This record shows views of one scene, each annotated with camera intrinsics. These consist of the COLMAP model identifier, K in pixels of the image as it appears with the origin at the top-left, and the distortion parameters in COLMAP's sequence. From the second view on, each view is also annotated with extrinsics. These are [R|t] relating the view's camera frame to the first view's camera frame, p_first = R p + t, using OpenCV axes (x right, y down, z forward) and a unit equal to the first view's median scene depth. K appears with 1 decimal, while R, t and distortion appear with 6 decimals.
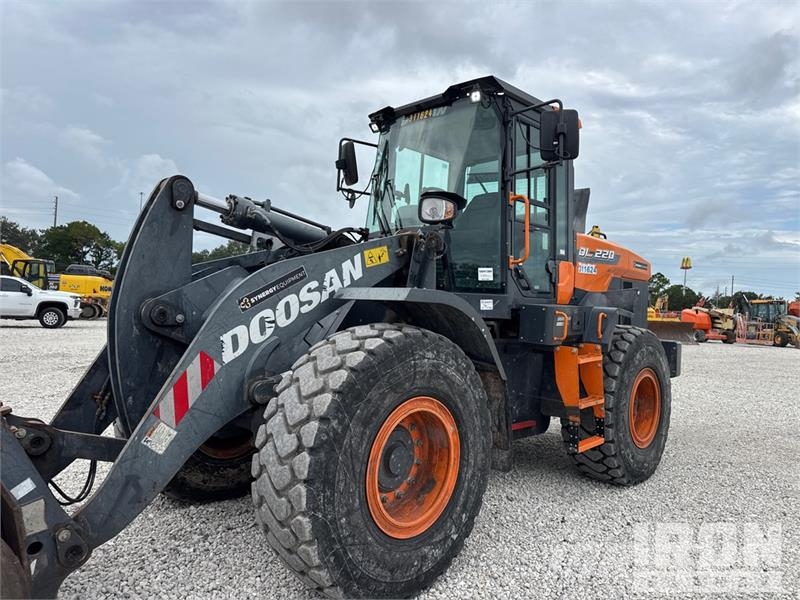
lens RADIAL K [[585.0, 0, 400.1], [0, 585.0, 301.0], [0, 0, 1]] dist [0.113305, -0.108137]
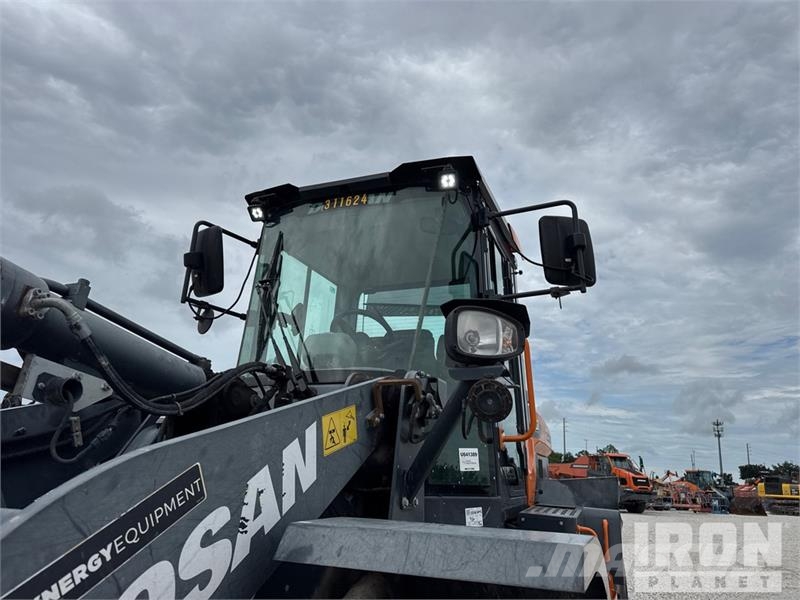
lens RADIAL K [[585.0, 0, 407.9], [0, 585.0, 299.1], [0, 0, 1]] dist [0.113305, -0.108137]
pose [[0.921995, 0.107216, 0.372062, -0.152226], [-0.007266, 0.965521, -0.260224, -0.049600], [-0.387134, 0.237222, 0.890984, 0.494371]]
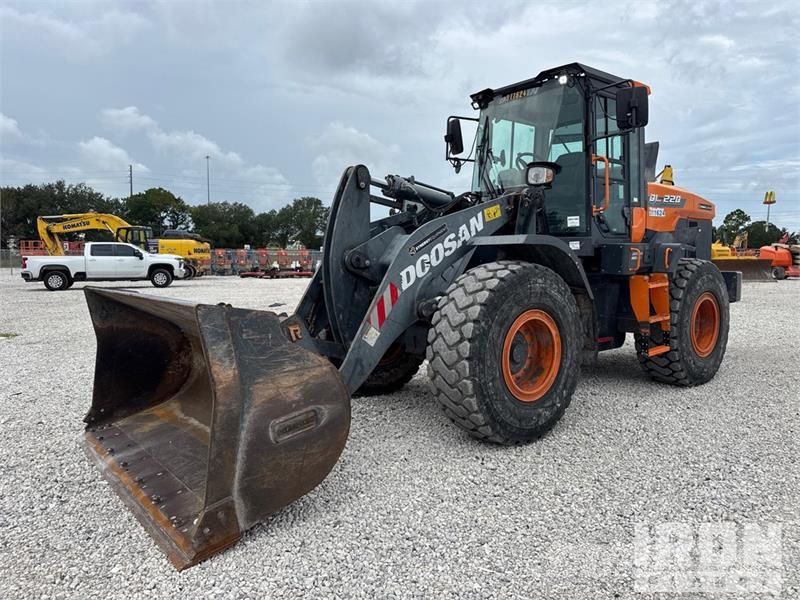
lens RADIAL K [[585.0, 0, 402.4], [0, 585.0, 305.6], [0, 0, 1]] dist [0.113305, -0.108137]
pose [[0.993966, -0.032709, -0.104699, -0.100165], [0.041843, 0.995393, 0.086271, 0.009935], [0.101395, -0.090131, 0.990755, -0.351879]]
